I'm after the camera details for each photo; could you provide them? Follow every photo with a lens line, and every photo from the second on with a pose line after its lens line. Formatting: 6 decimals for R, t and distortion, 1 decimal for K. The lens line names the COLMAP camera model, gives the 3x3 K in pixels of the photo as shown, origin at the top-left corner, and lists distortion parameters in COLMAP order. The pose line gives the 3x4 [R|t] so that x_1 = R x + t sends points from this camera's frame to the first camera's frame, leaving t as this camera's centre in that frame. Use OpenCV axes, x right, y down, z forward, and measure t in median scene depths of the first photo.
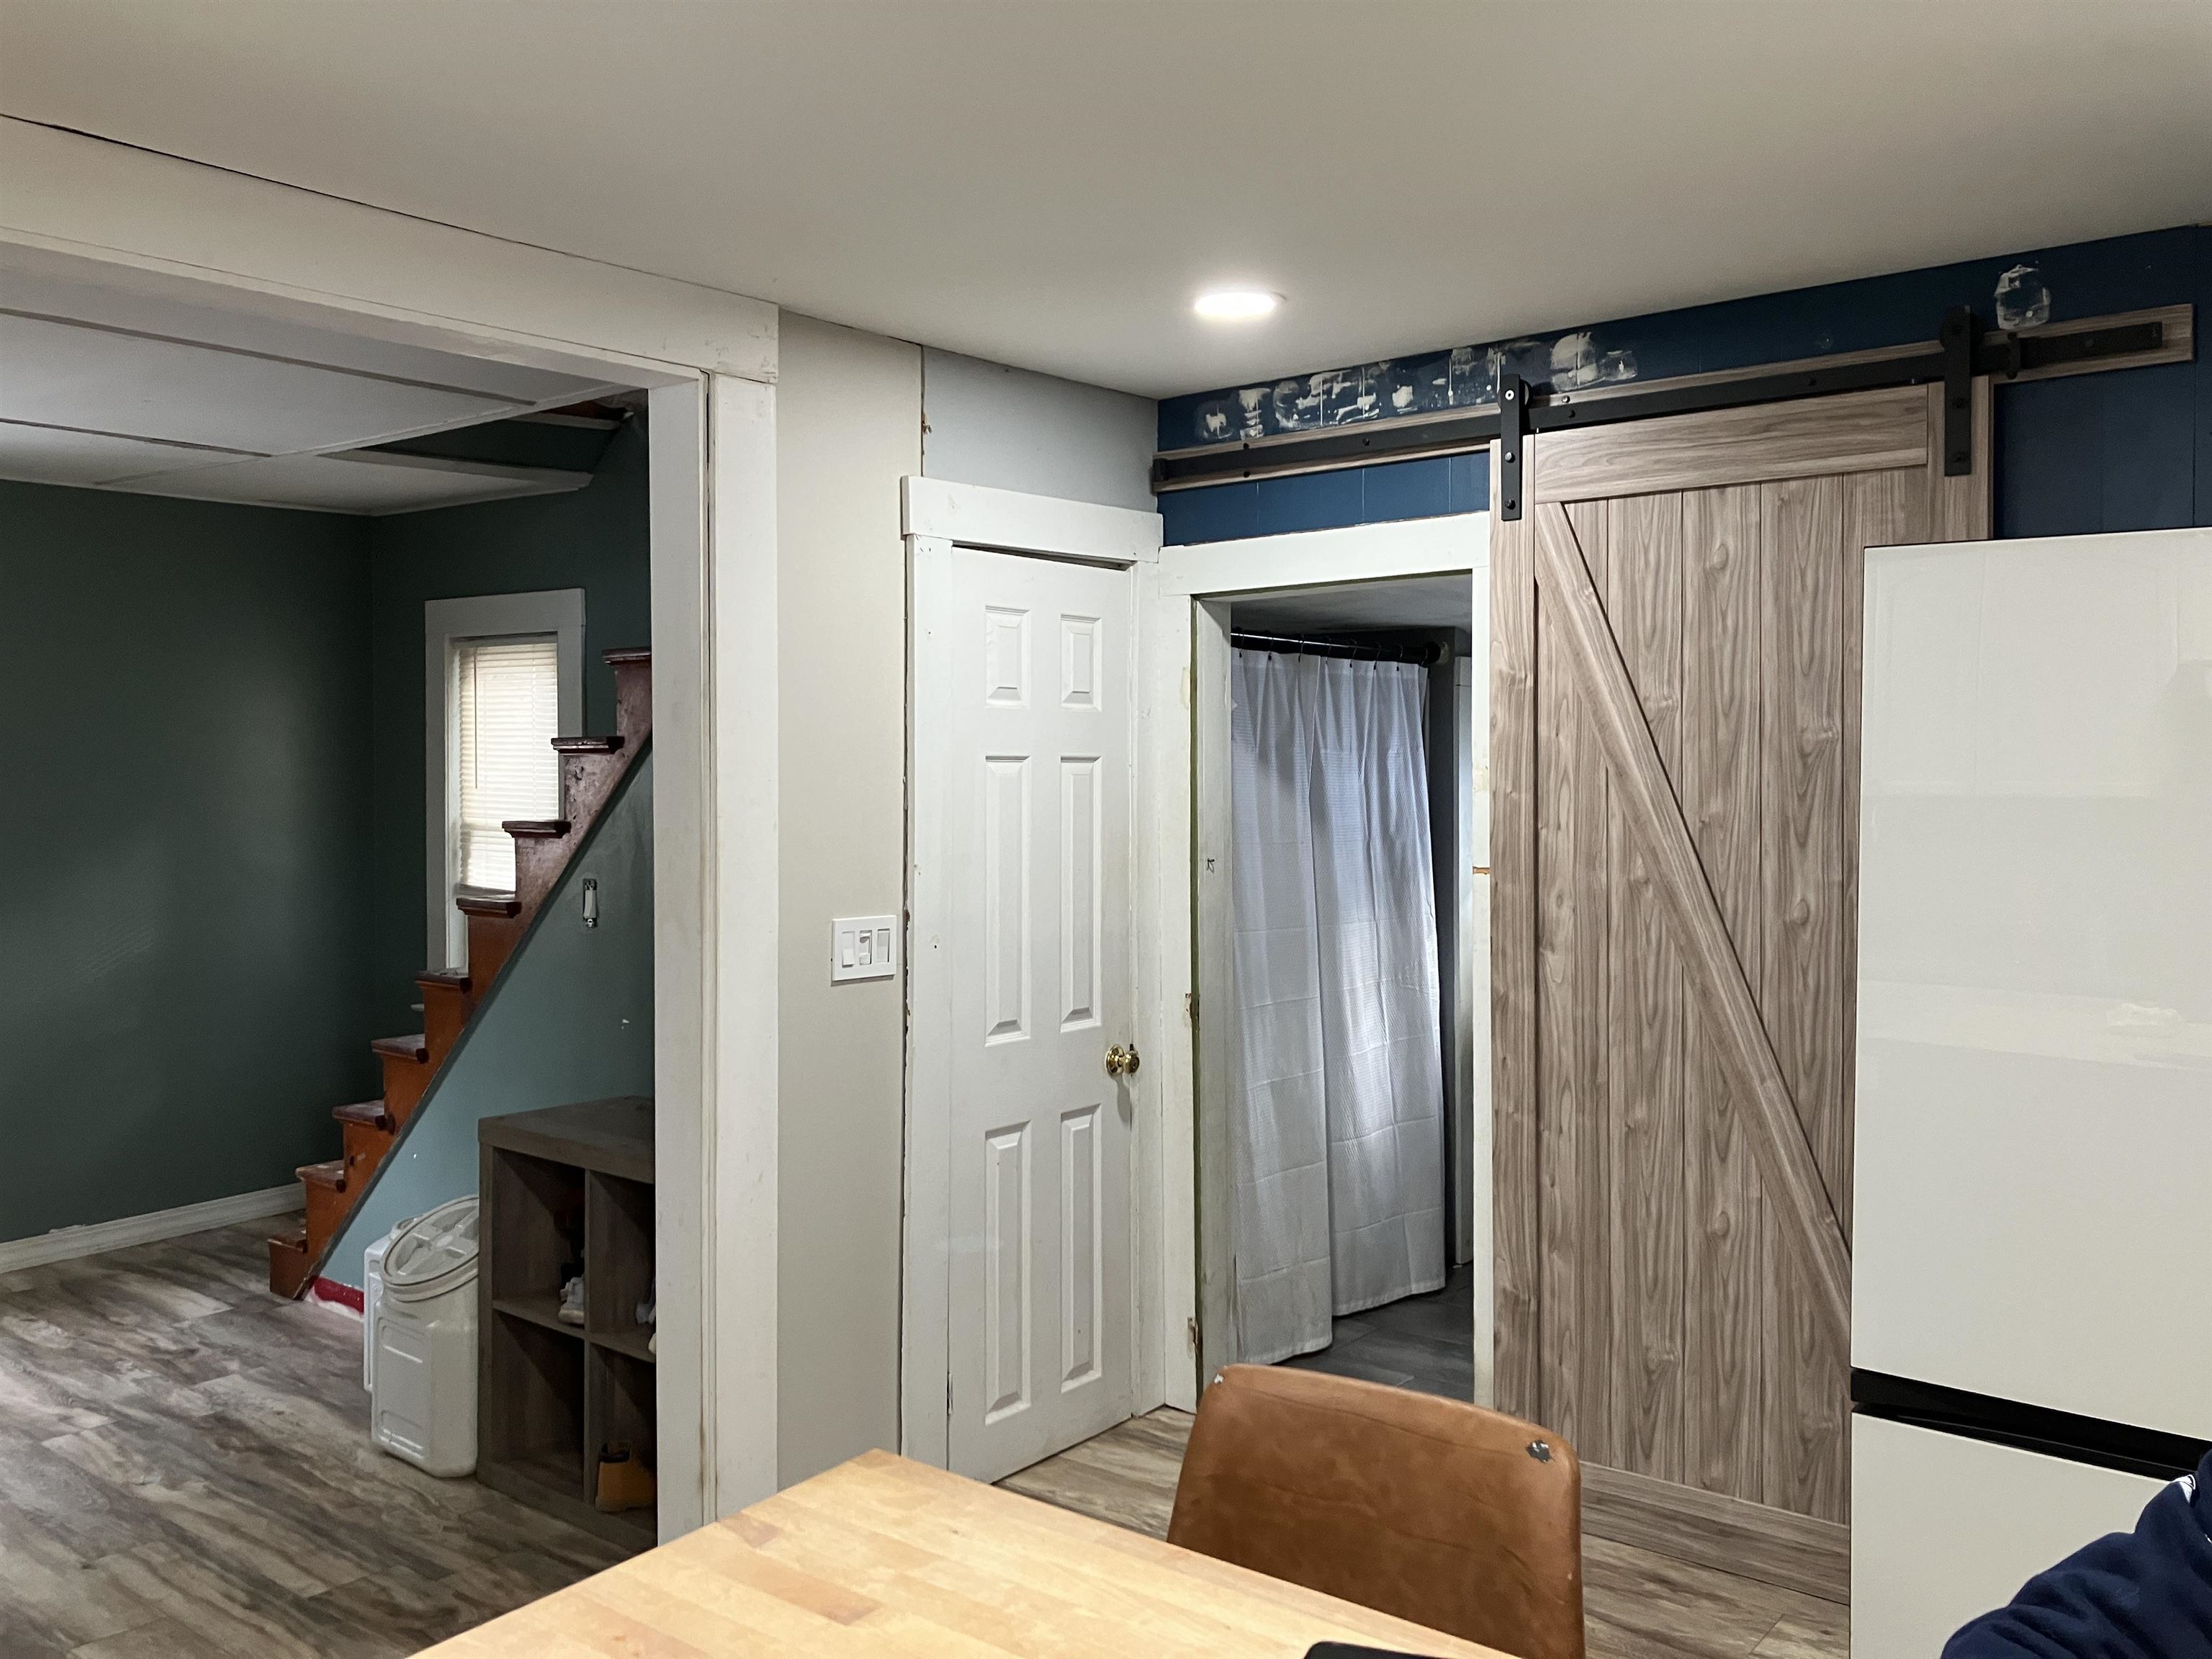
lens RADIAL K [[1832.6, 0, 1100.6], [0, 1832.6, 819.2], [0, 0, 1]] dist [0.025912, -0.039672]
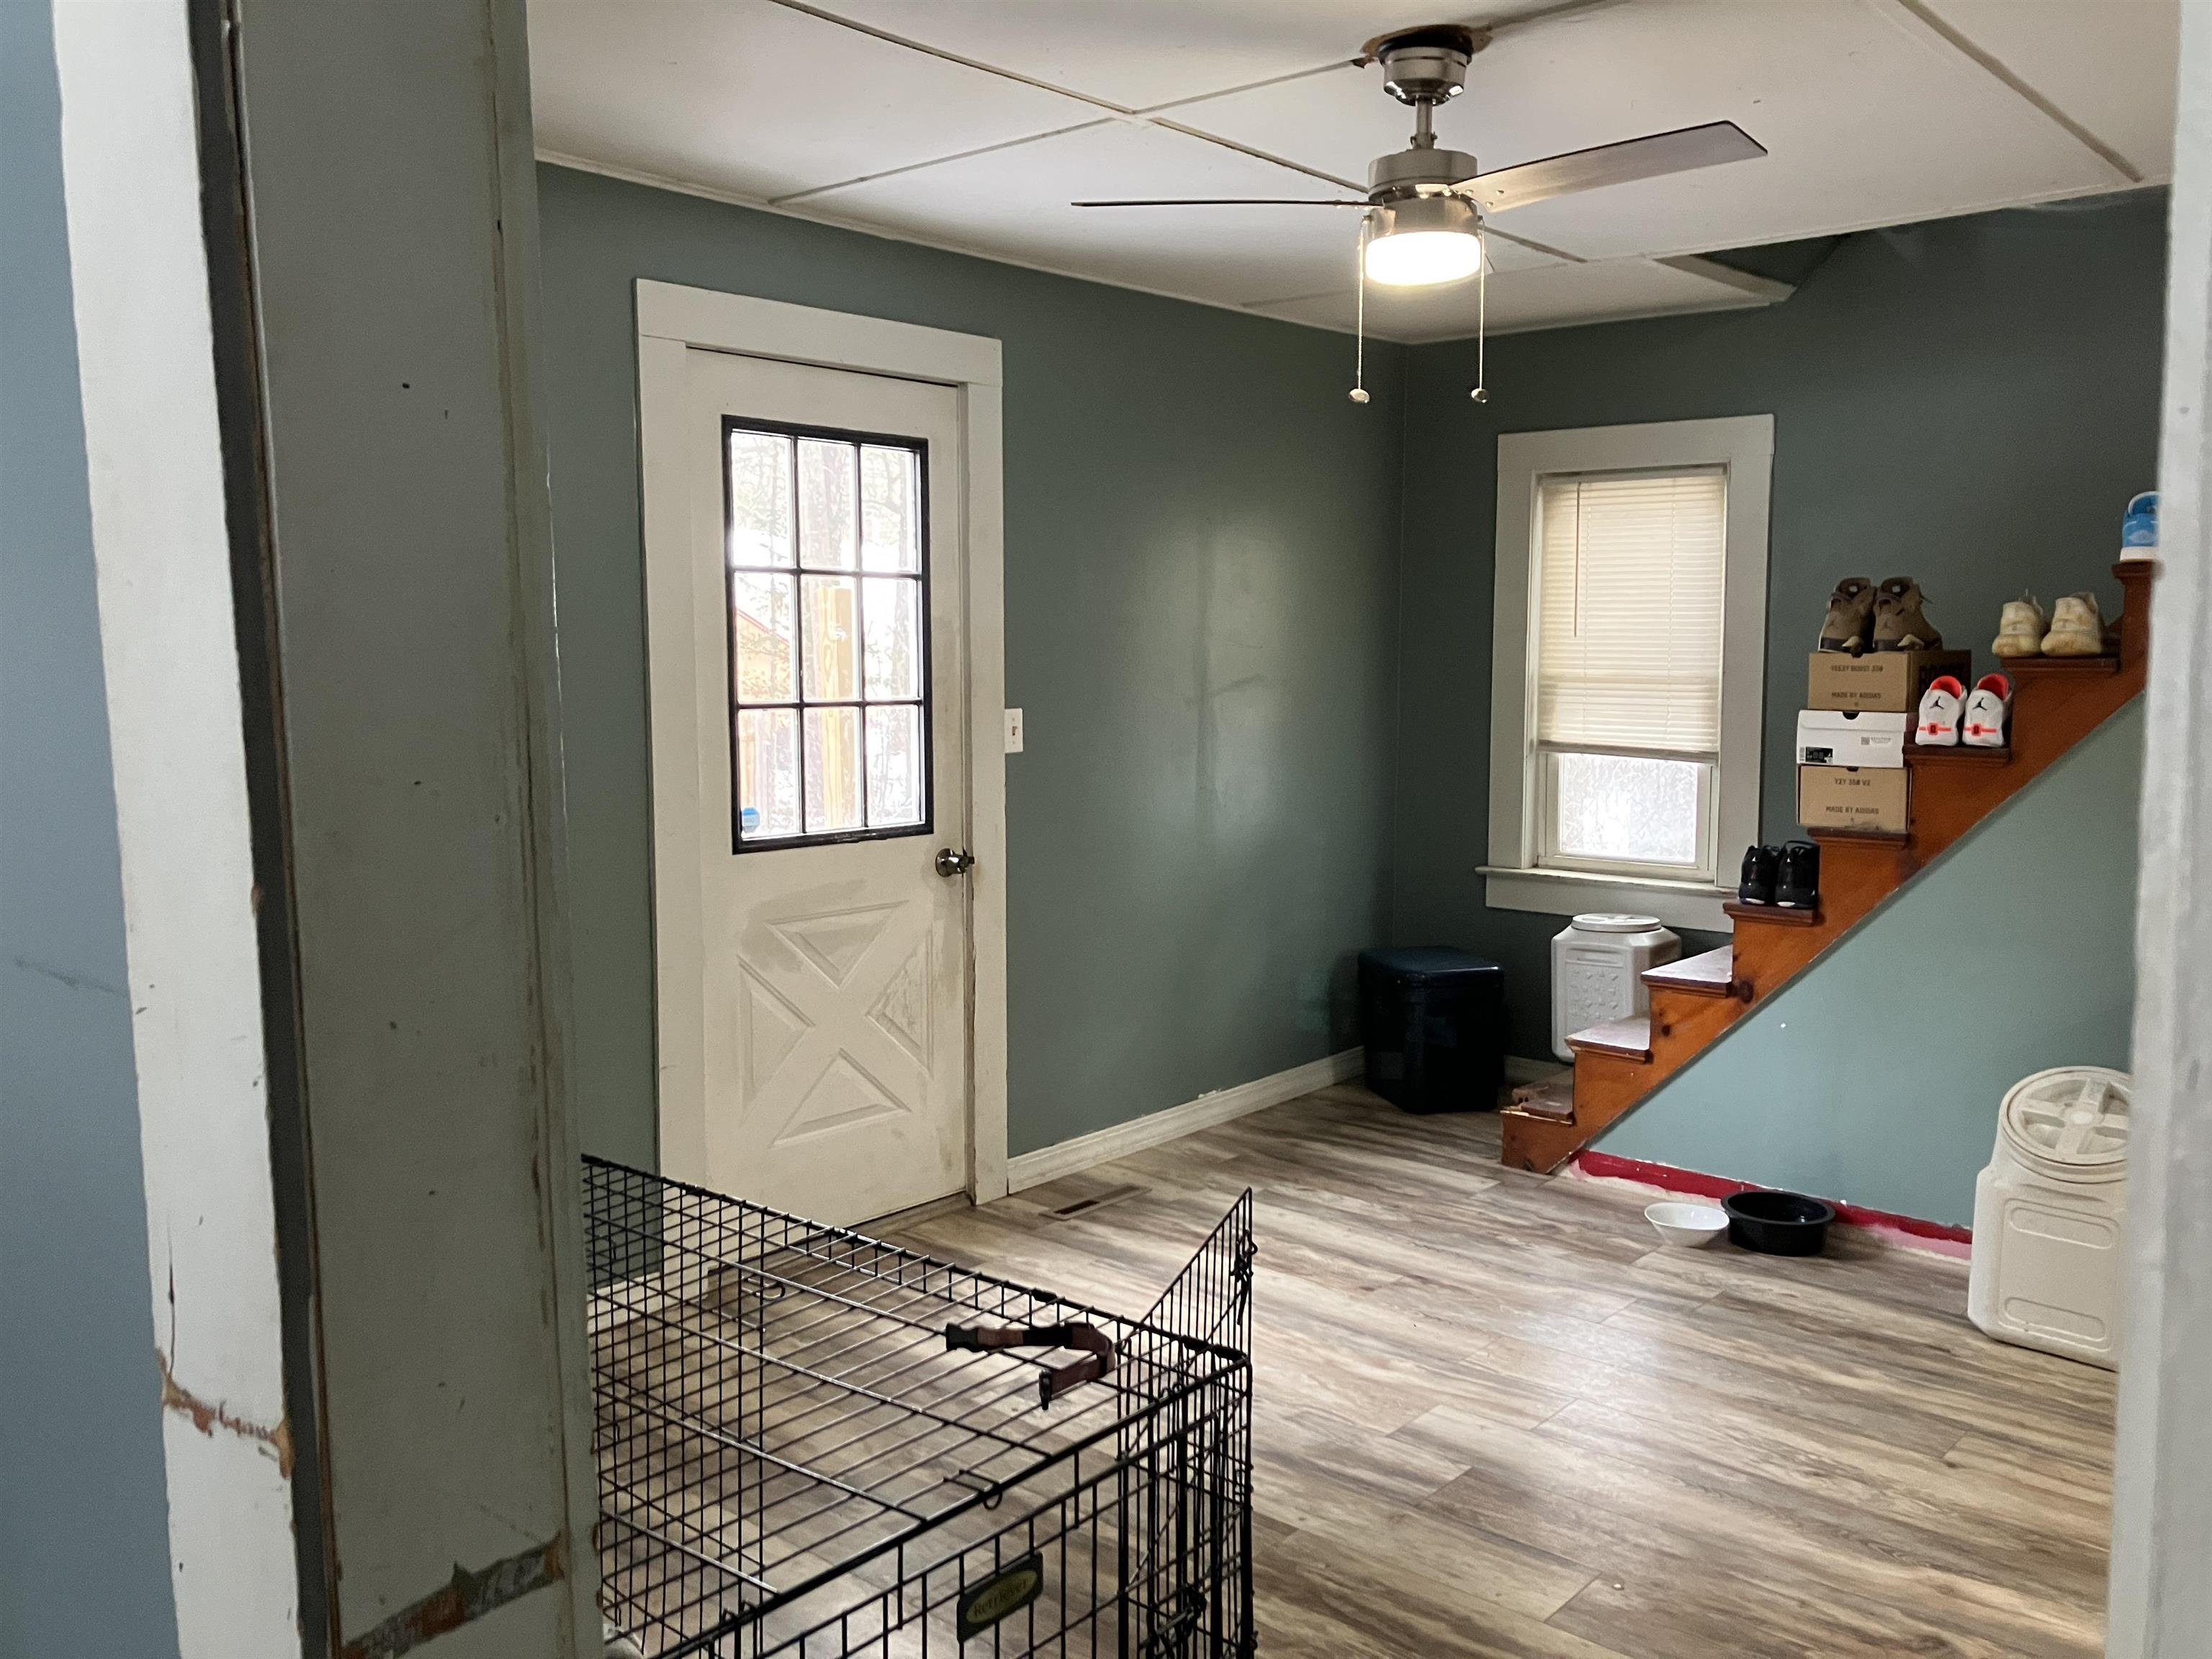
lens RADIAL K [[1832.6, 0, 1106.6], [0, 1832.6, 836.9], [0, 0, 1]] dist [0.025912, -0.039672]
pose [[0.998644, 0.005932, -0.051723, -0.820489], [-0.002195, 0.997401, 0.072018, 0.027862], [0.052016, -0.071807, 0.996061, 0.080138]]
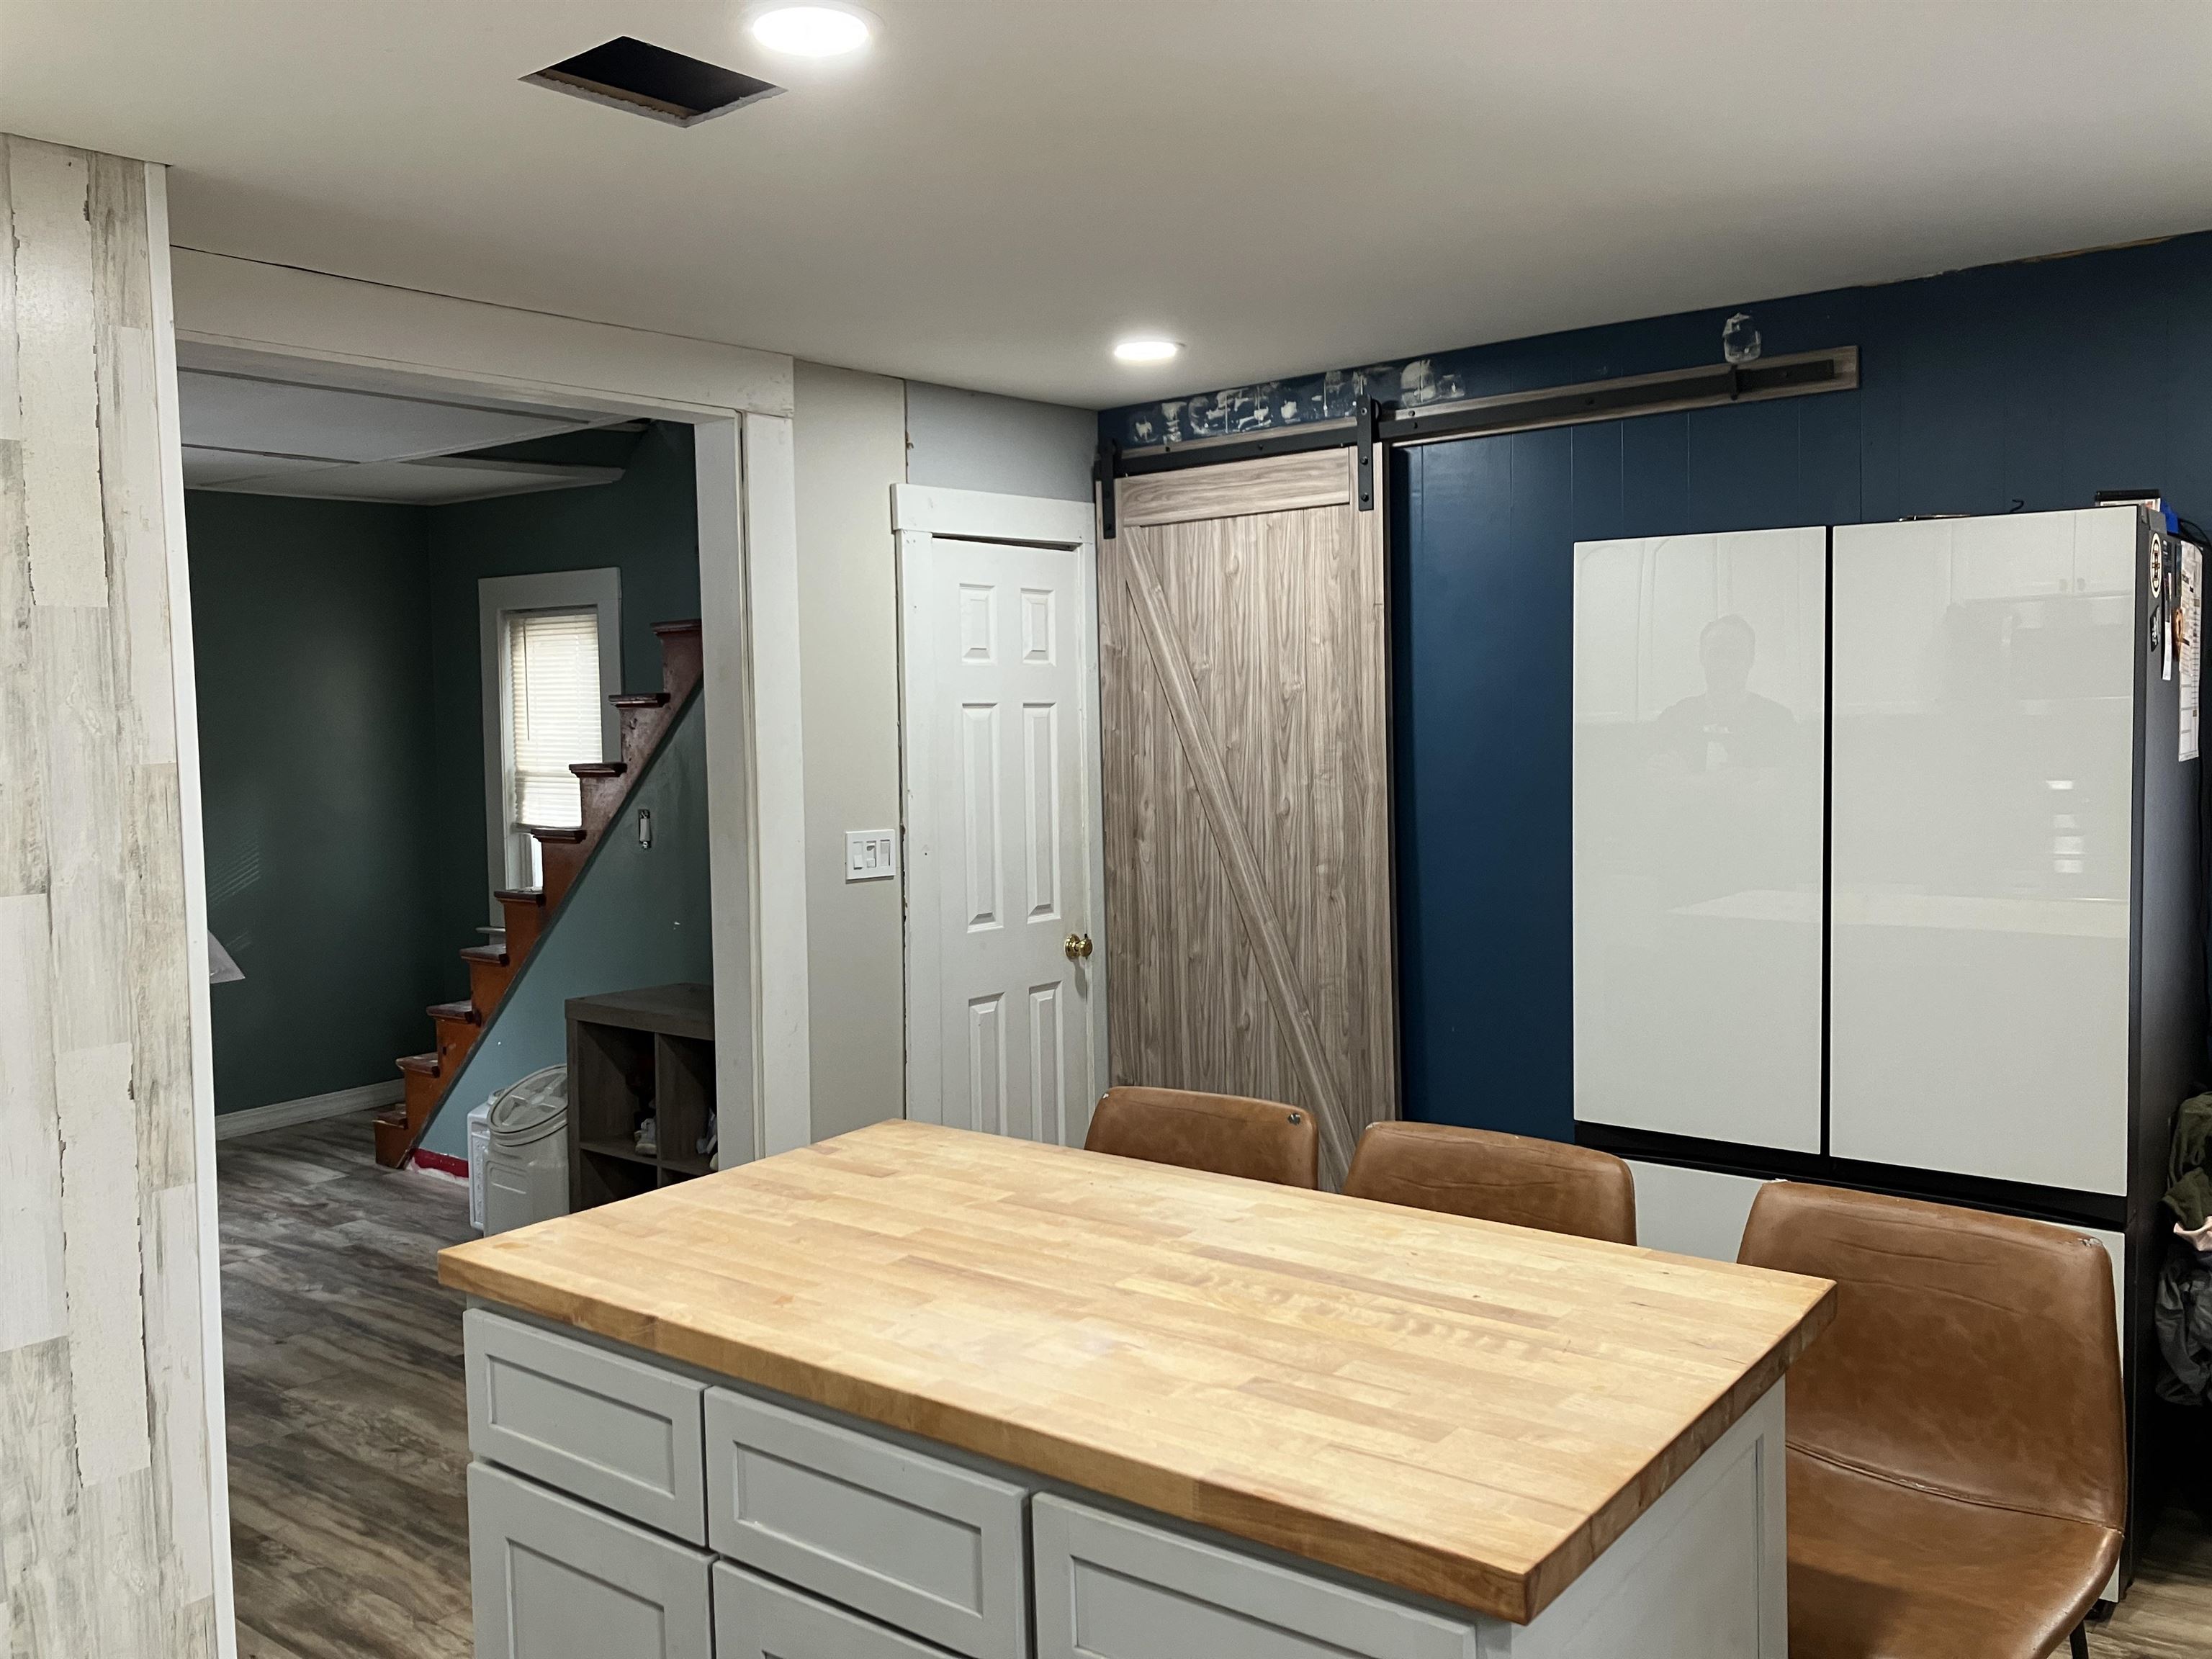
lens RADIAL K [[1832.6, 0, 1106.8], [0, 1832.6, 823.0], [0, 0, 1]] dist [0.025912, -0.039672]
pose [[0.999790, -0.019139, 0.007383, 0.025189], [0.018912, 0.999382, 0.029645, 0.012283], [-0.007946, -0.029499, 0.999533, -0.258365]]
